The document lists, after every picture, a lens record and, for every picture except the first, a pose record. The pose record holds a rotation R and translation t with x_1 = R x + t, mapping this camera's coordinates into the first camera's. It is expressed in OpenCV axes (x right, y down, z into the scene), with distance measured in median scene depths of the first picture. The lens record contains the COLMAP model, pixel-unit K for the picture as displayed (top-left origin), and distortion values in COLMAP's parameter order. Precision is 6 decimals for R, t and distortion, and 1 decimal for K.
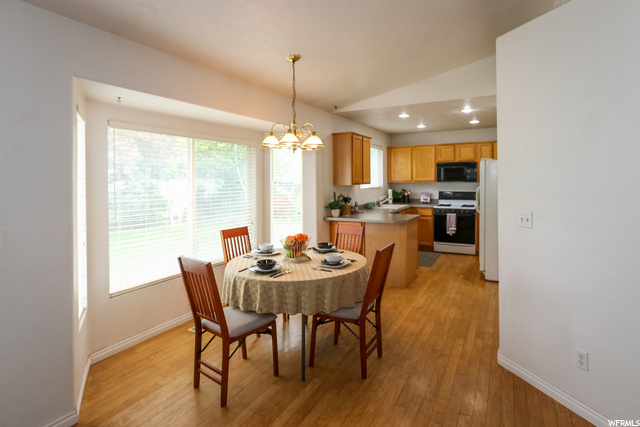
lens RADIAL K [[325.3, 0, 345.5], [0, 325.3, 181.0], [0, 0, 1]] dist [-0.003895, -0.000697]
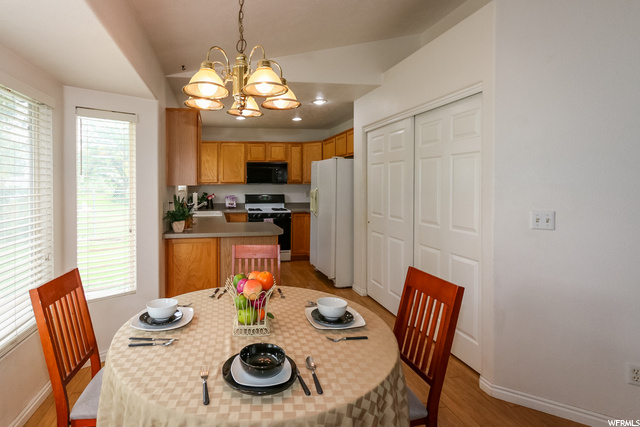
lens RADIAL K [[325.4, 0, 261.4], [0, 325.4, 188.3], [0, 0, 1]] dist [-0.000816, -0.000179]
pose [[0.835779, -0.001361, 0.549065, -0.178501], [-0.001391, 0.999988, 0.004596, 0.011627], [-0.549065, -0.004605, 0.835767, 0.241542]]
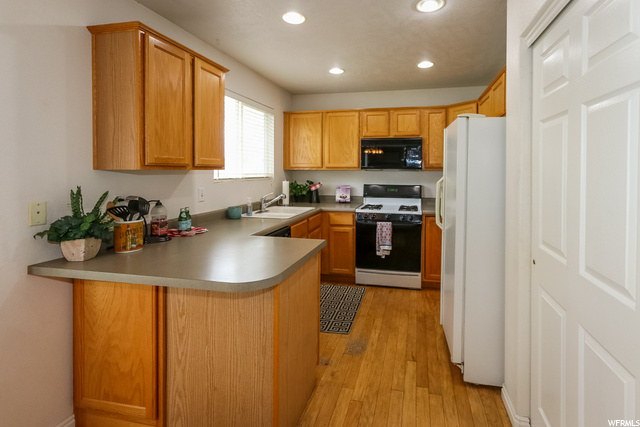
lens RADIAL K [[315.9, 0, 342.1], [0, 315.9, 173.2], [0, 0, 1]] dist [-0.000038, 0.000047]
pose [[0.975520, 0.010843, 0.219644, 0.116057], [-0.011786, 0.999926, 0.002984, 0.009356], [-0.219595, -0.005500, 0.975576, 0.429123]]
